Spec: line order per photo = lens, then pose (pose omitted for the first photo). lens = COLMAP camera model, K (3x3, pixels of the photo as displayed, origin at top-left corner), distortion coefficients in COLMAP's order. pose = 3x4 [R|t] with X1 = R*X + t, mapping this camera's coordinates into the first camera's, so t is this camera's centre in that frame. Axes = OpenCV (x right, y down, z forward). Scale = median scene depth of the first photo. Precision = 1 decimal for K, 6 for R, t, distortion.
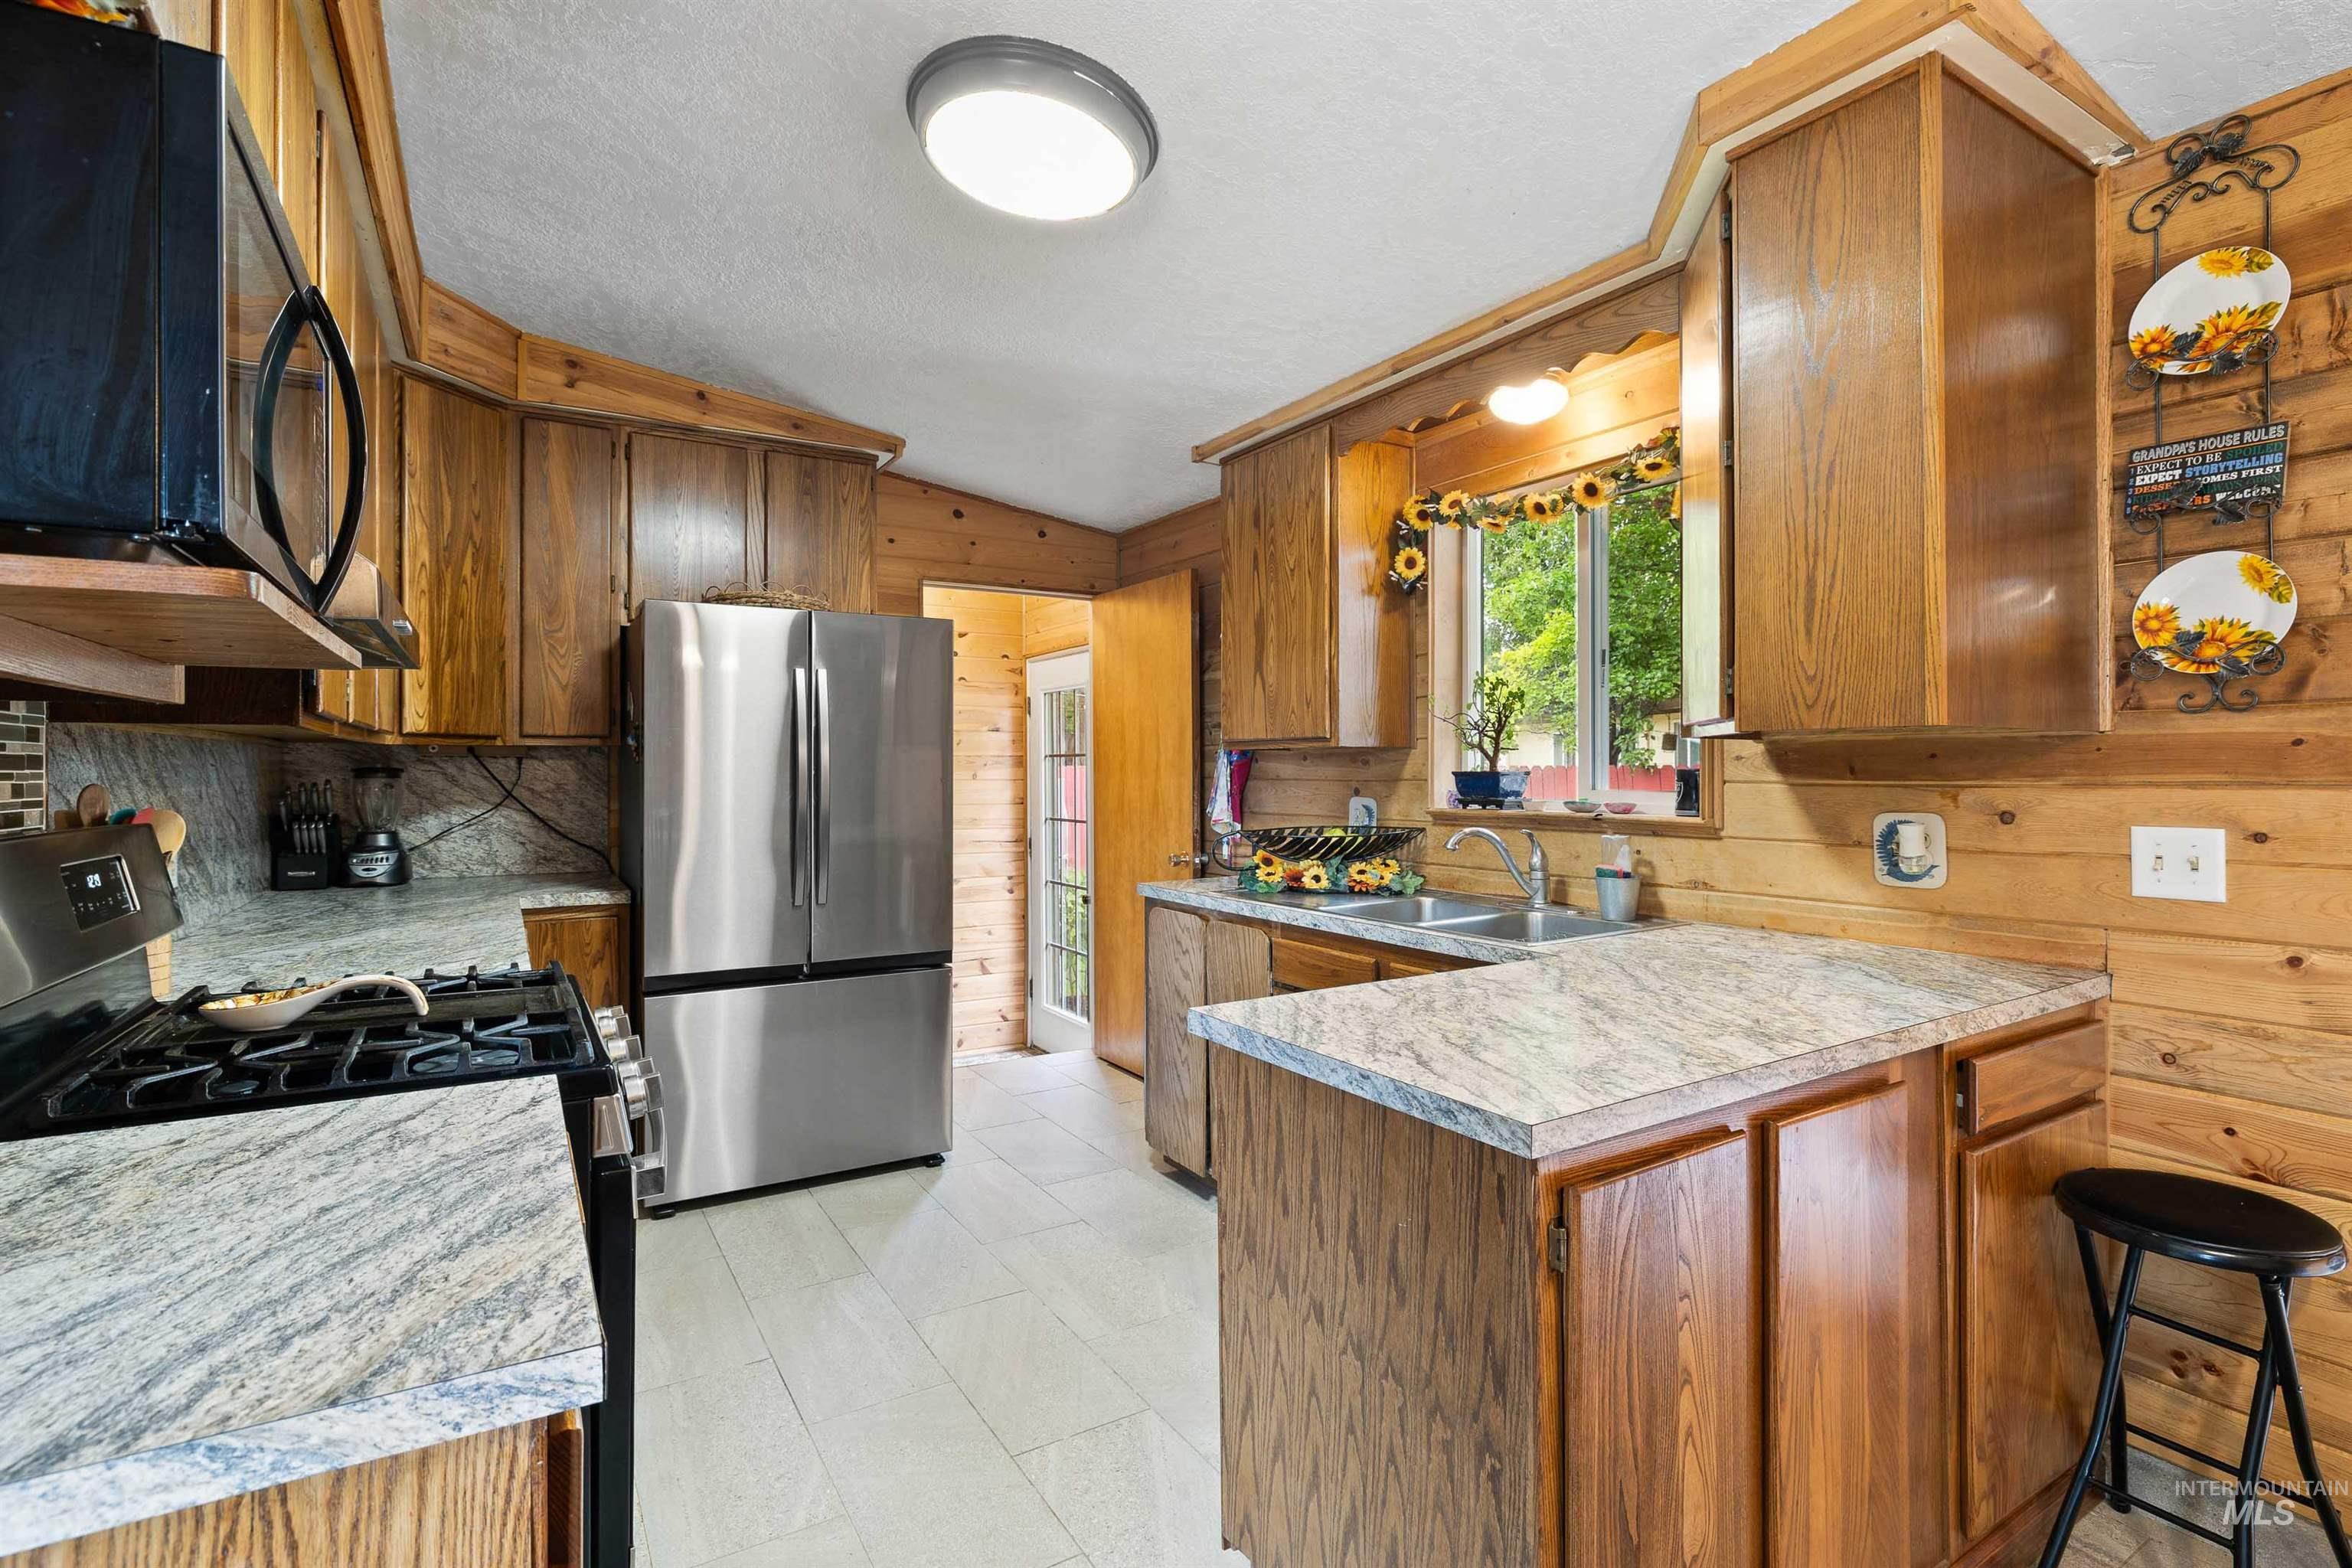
lens RADIAL K [[1116.9, 0, 1172.9], [0, 1116.9, 772.6], [0, 0, 1]] dist [-0.003344, 0.000229]
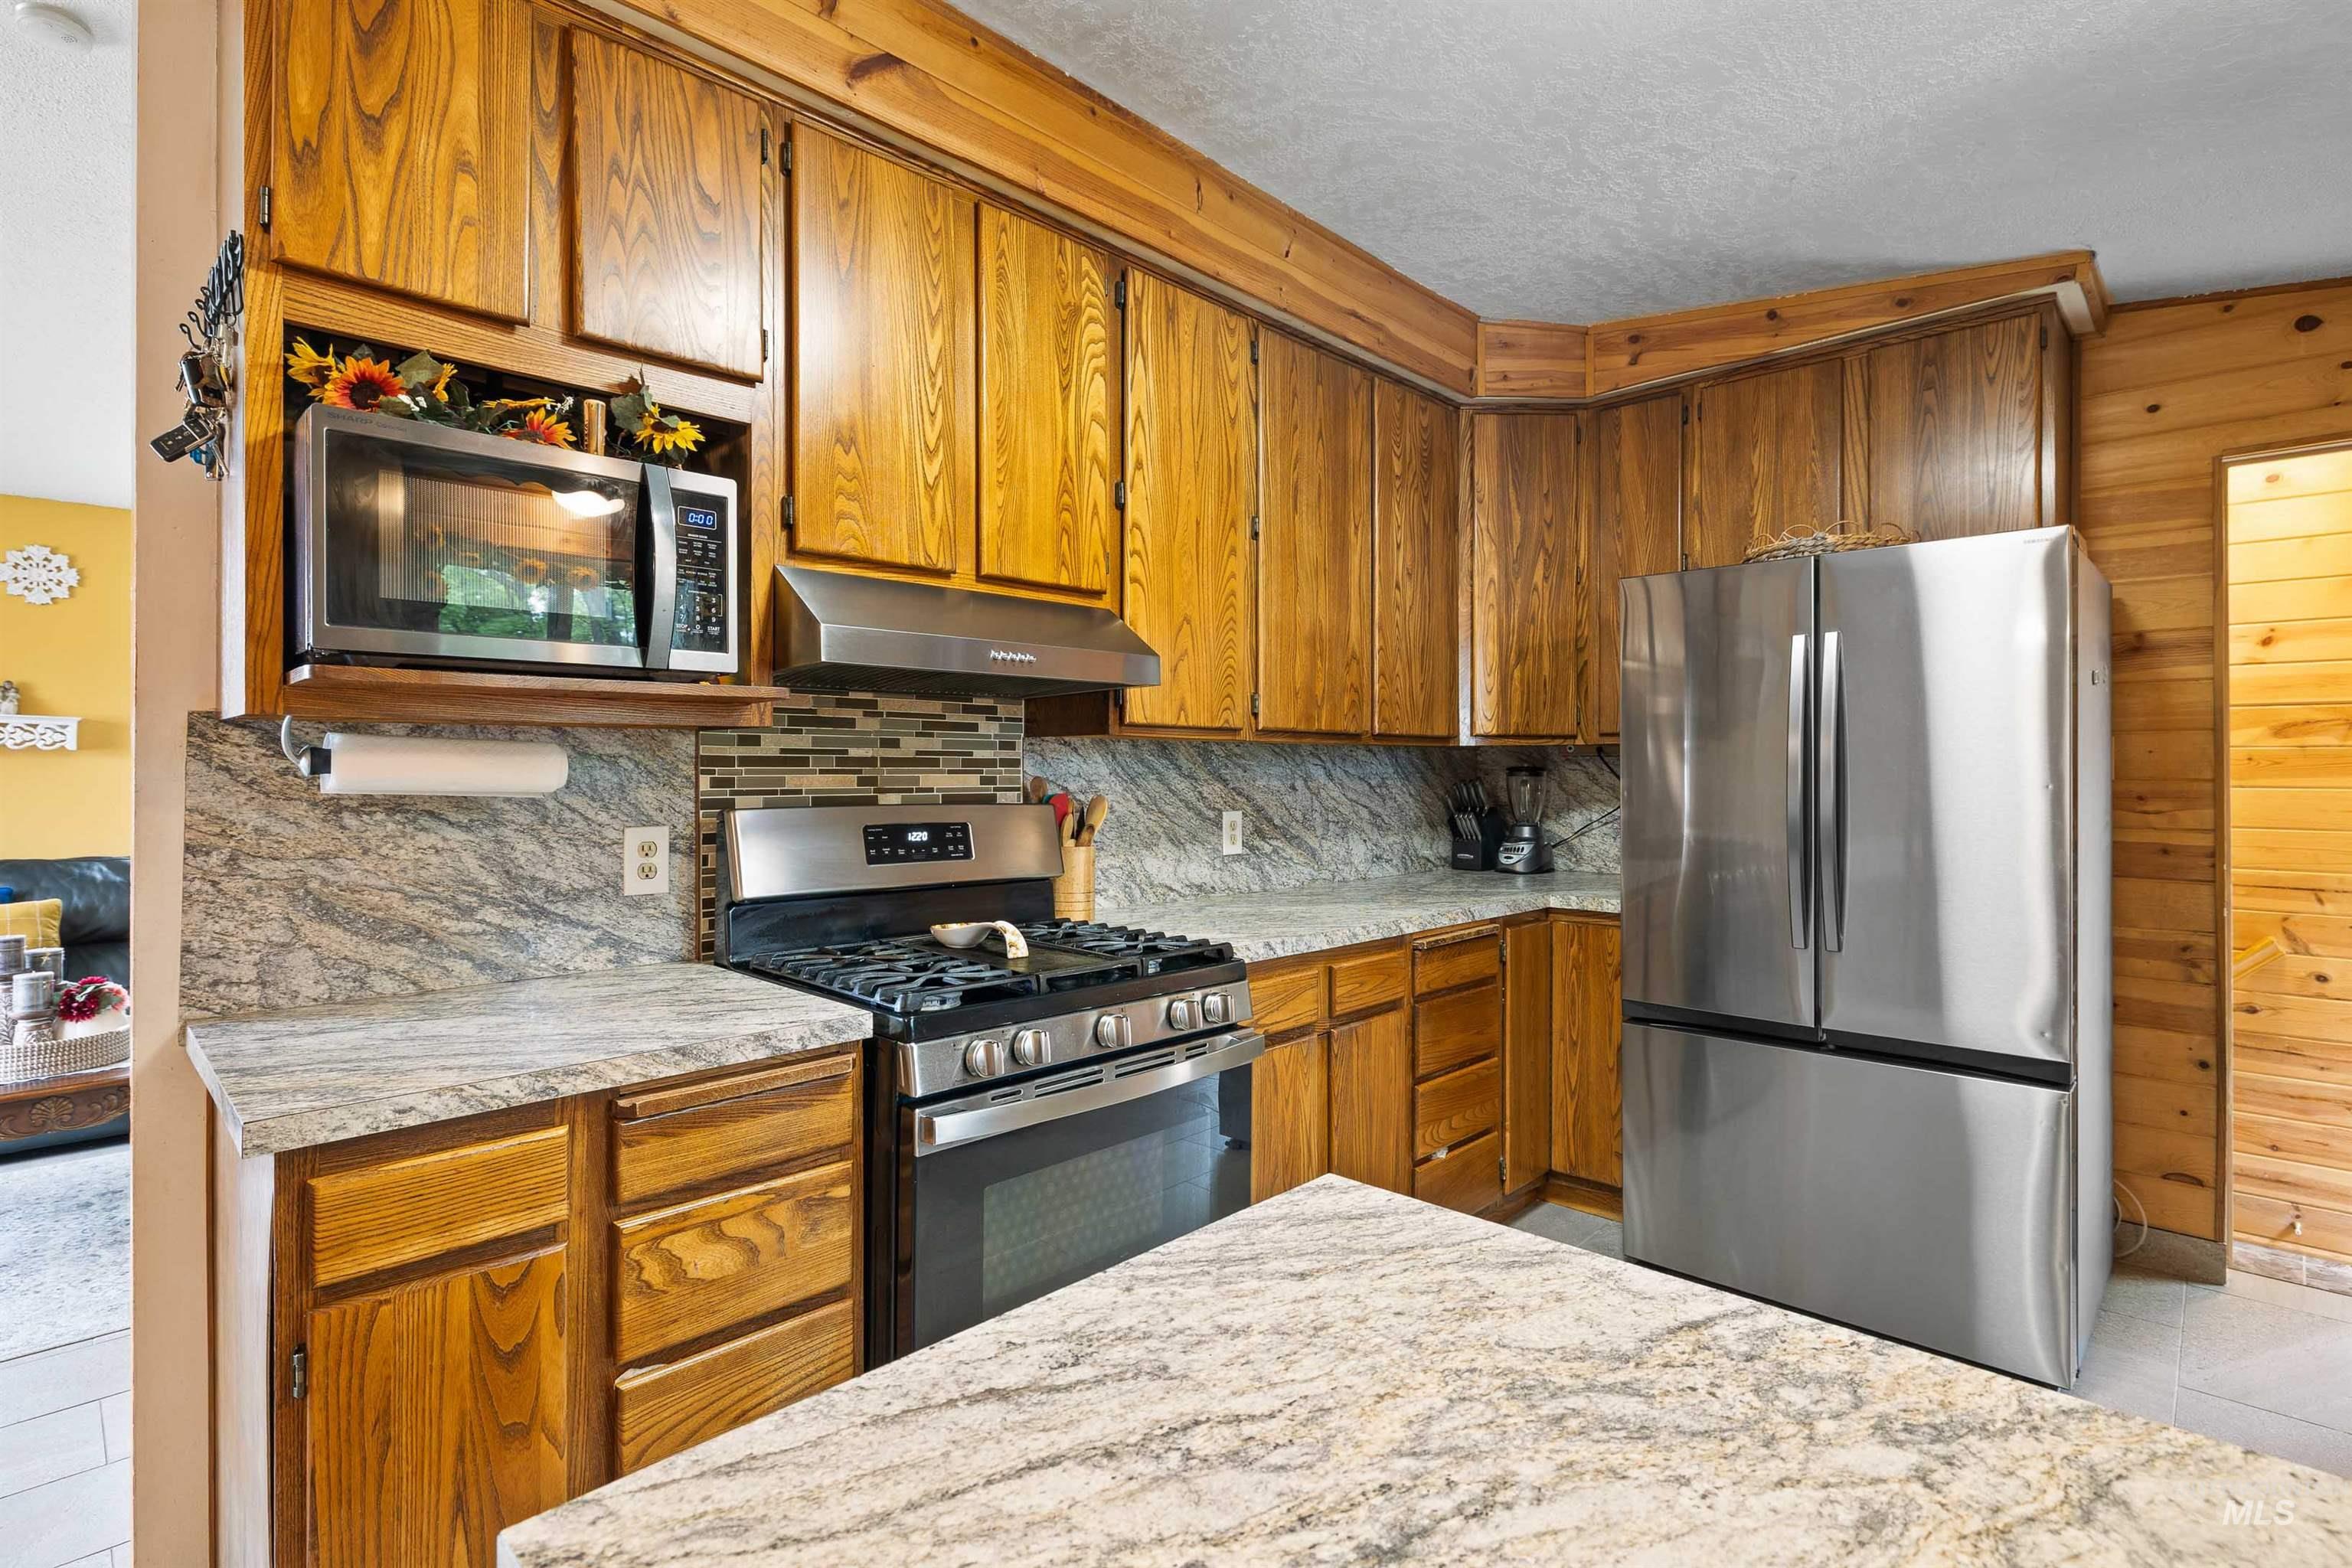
lens RADIAL K [[1116.9, 0, 1174.0], [0, 1116.9, 773.8], [0, 0, 1]] dist [-0.003344, 0.000229]
pose [[0.252076, 0.006067, -0.967688, 0.282345], [-0.005088, 0.999975, 0.004944, -0.001014], [0.967694, 0.003678, 0.252101, 0.388953]]
